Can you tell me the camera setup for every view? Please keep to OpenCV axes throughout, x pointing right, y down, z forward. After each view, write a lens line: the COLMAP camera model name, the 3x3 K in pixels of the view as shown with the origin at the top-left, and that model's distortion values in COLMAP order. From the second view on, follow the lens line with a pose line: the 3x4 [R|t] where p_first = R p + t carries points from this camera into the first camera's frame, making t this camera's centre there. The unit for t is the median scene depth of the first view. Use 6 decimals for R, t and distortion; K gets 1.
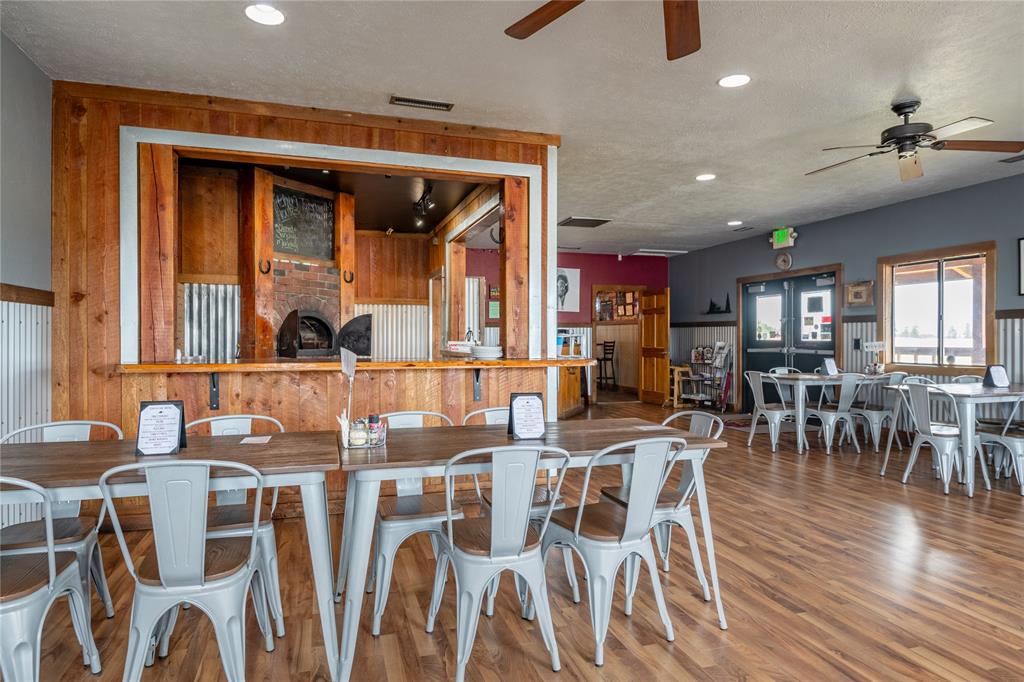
lens RADIAL K [[595.5, 0, 512.0], [0, 595.5, 341.0], [0, 0, 1]] dist [0.002738, -0.016981]
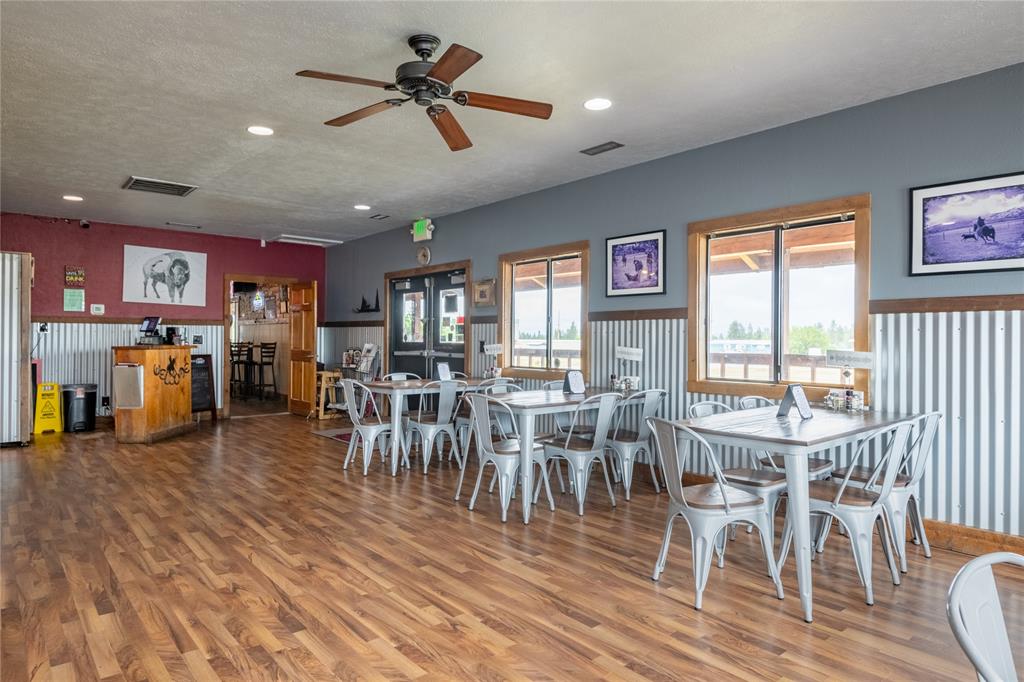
lens RADIAL K [[595.5, 0, 512.0], [0, 595.5, 341.0], [0, 0, 1]] dist [0.002738, -0.016981]
pose [[0.913188, 0.005830, 0.407497, 0.221890], [-0.004750, 0.999982, -0.003661, -0.000439], [-0.407511, 0.001407, 0.913199, 0.117104]]
